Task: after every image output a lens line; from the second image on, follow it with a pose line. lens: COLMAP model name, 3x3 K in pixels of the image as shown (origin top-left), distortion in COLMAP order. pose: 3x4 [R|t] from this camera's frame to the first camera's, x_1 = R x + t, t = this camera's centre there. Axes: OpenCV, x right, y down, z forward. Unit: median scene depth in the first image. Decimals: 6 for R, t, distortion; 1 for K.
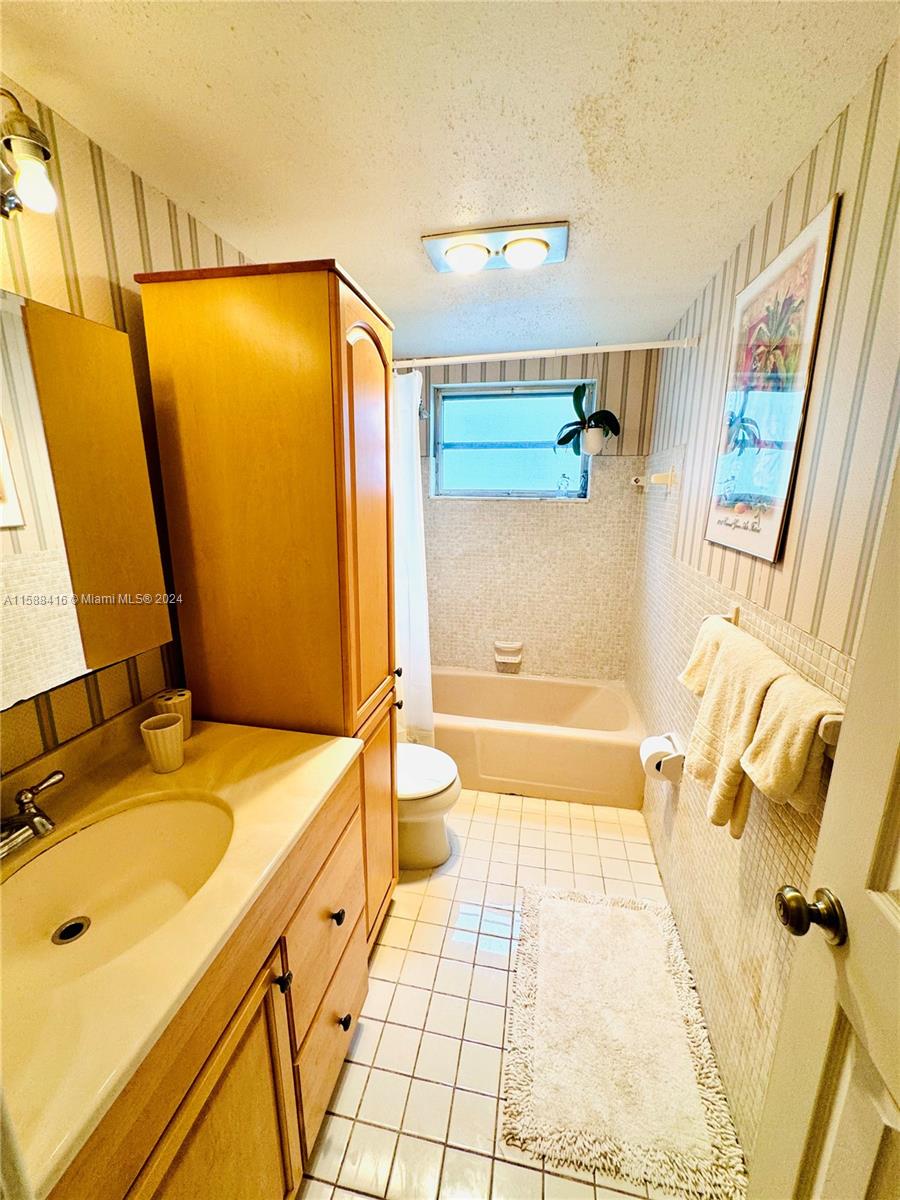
lens RADIAL K [[478.4, 0, 450.0], [0, 478.4, 600.0], [0, 0, 1]] dist [-0.002378, 0.000574]
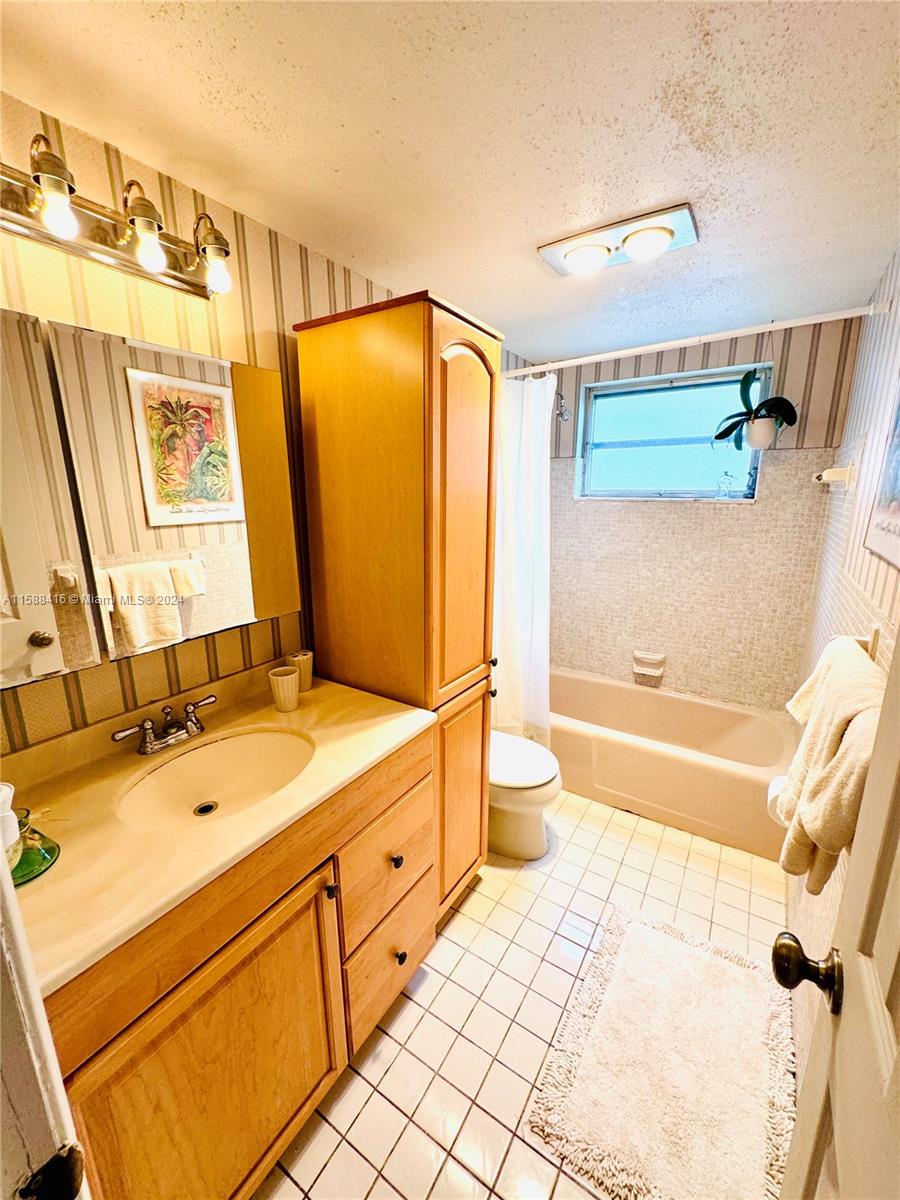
lens RADIAL K [[478.4, 0, 450.0], [0, 478.4, 600.0], [0, 0, 1]] dist [-0.002378, 0.000574]
pose [[0.928834, 0.074205, -0.362990, 0.214698], [-0.076121, 0.997058, 0.009045, 0.014190], [0.362593, 0.019229, 0.931749, -0.031106]]
